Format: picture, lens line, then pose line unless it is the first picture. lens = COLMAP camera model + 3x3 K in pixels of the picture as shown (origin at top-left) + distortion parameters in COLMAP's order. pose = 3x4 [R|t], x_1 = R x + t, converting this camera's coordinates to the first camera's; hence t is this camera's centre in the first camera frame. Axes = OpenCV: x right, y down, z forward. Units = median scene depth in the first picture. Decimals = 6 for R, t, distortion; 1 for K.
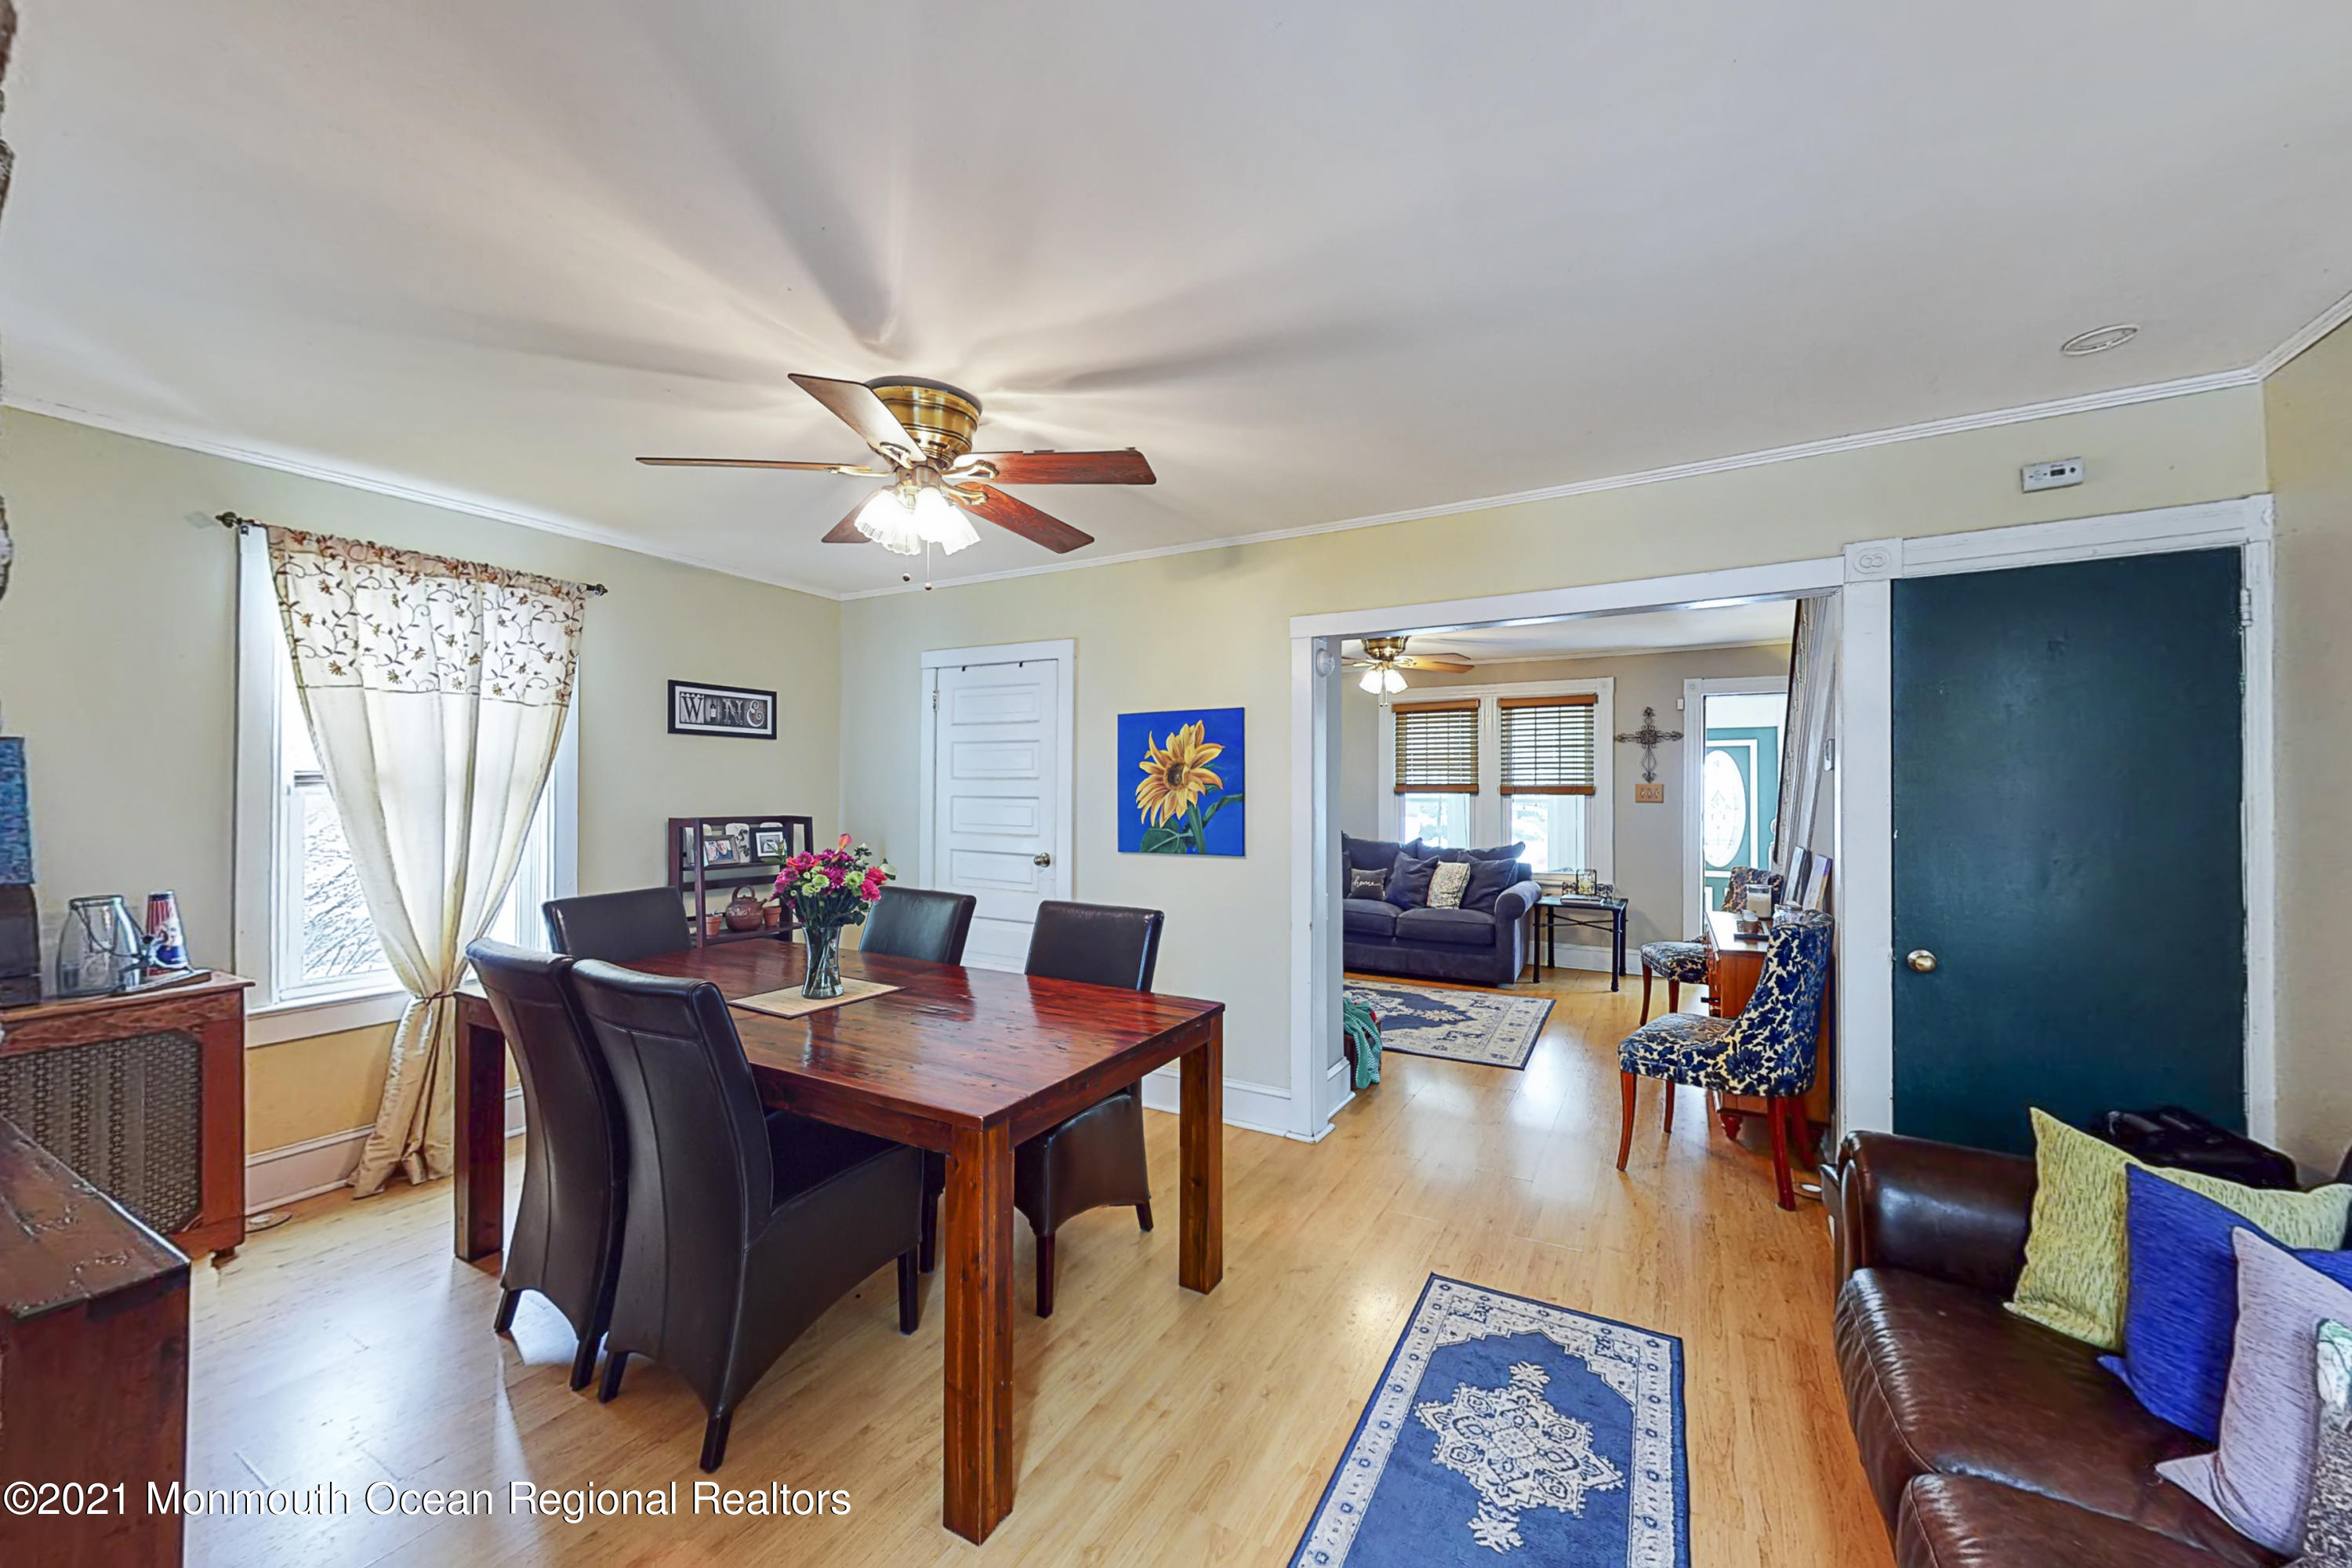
lens RADIAL K [[884.8, 0, 1168.9], [0, 884.8, 786.1], [0, 0, 1]] dist [0.000463, -0.000806]
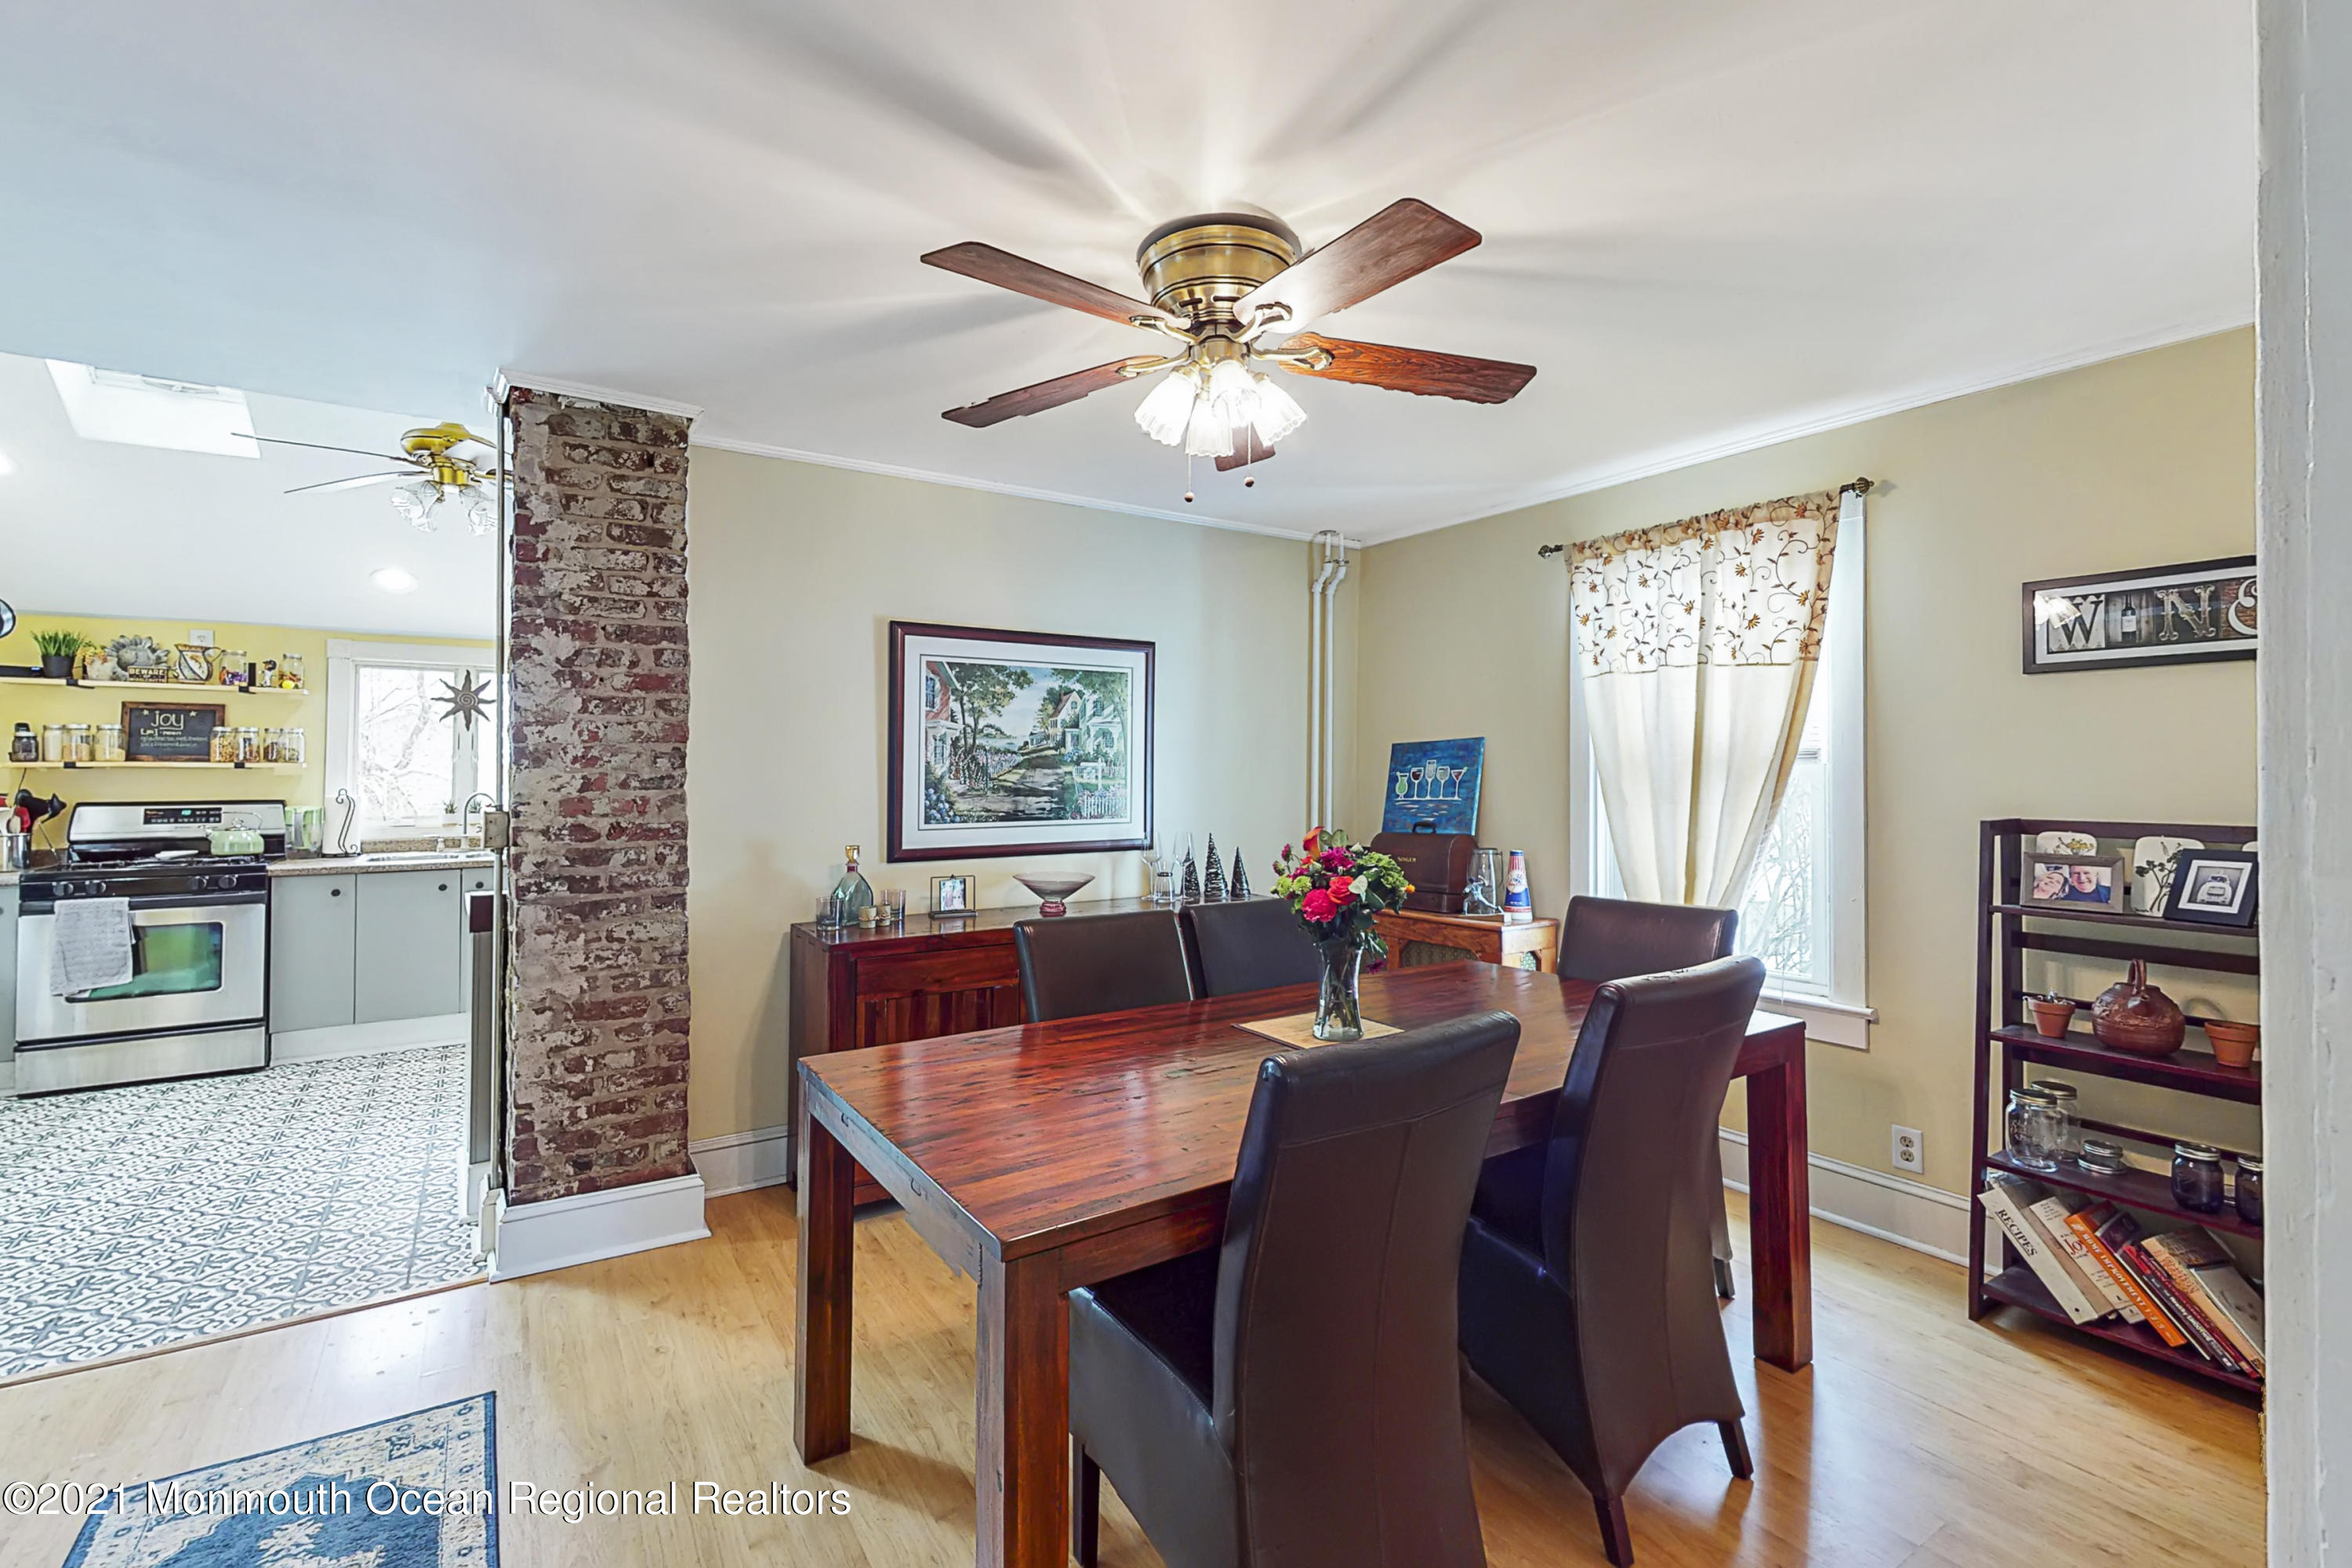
lens RADIAL K [[1033.7, 0, 1172.7], [0, 1033.7, 745.3], [0, 0, 1]] dist [0.000294, 0.000138]
pose [[-0.450550, -0.027521, -0.892327, 0.290150], [0.002899, 0.999474, -0.032290, 0.007791], [0.892746, -0.017135, -0.450233, 0.773718]]
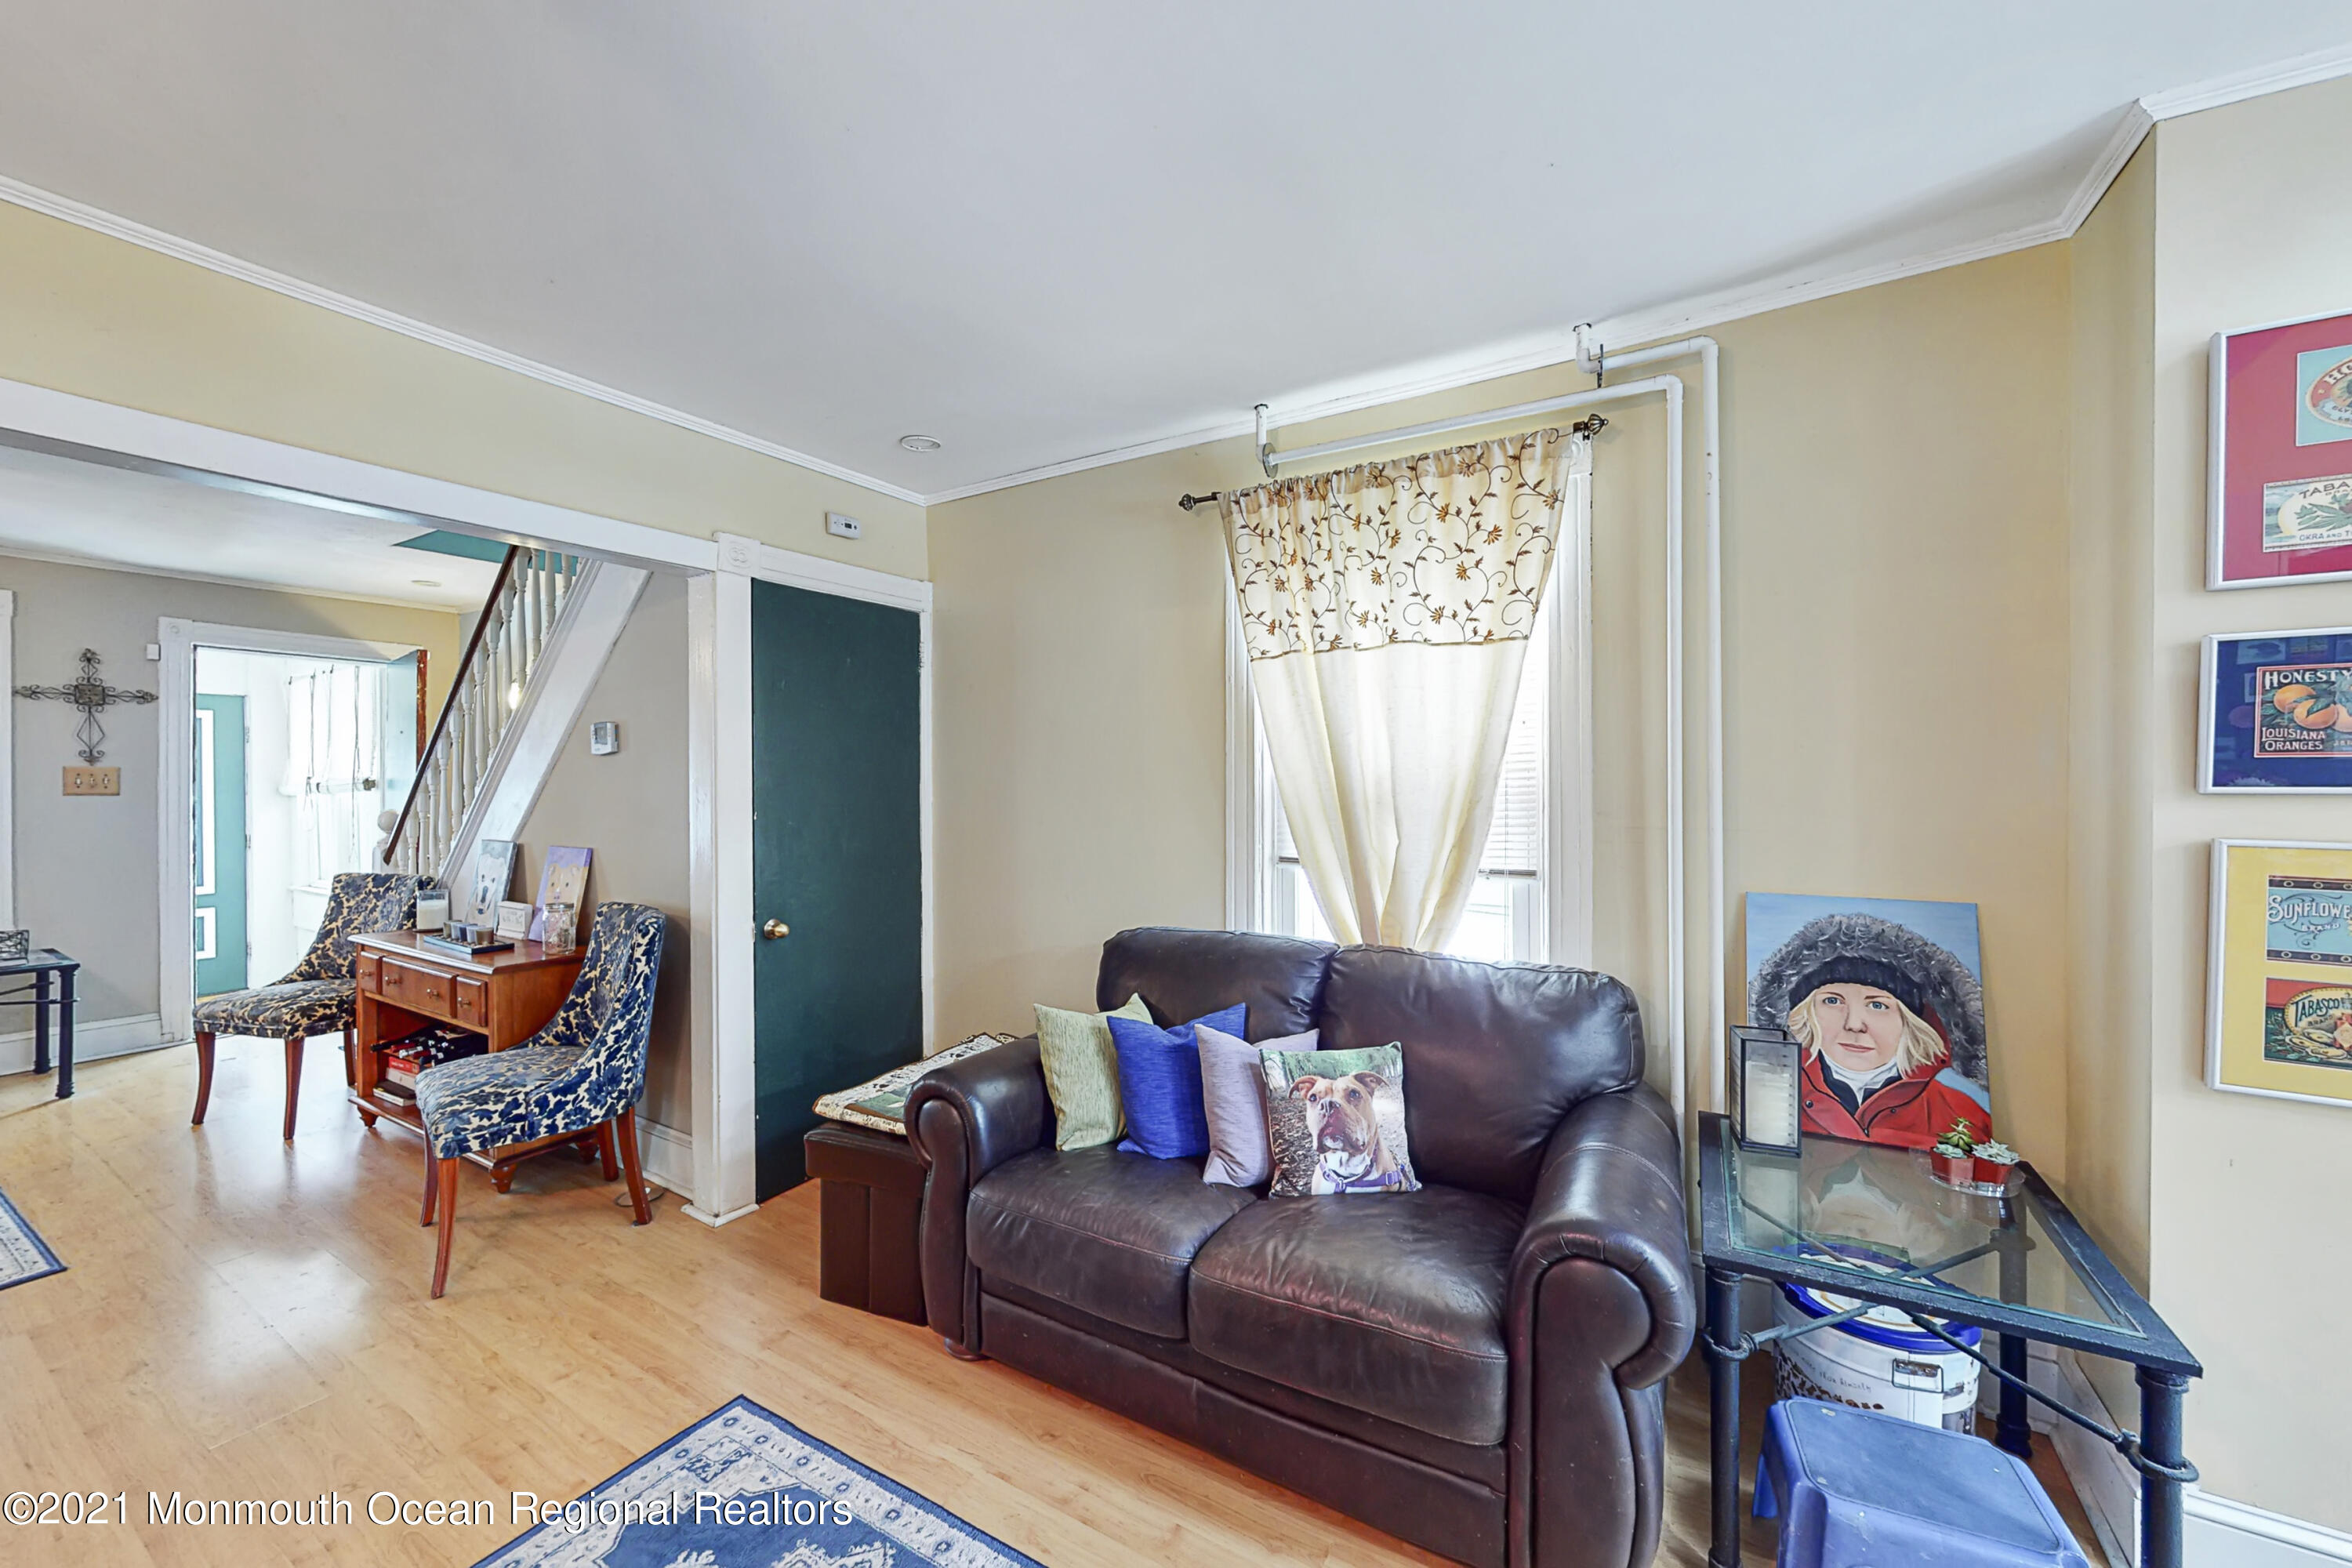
lens RADIAL K [[884.8, 0, 1182.4], [0, 884.8, 787.5], [0, 0, 1]] dist [0.000463, -0.000806]
pose [[0.016624, -0.008488, 0.999826, -0.151722], [-0.005238, 0.999950, 0.008576, 0.004875], [-0.999848, -0.005379, 0.016579, 0.286556]]
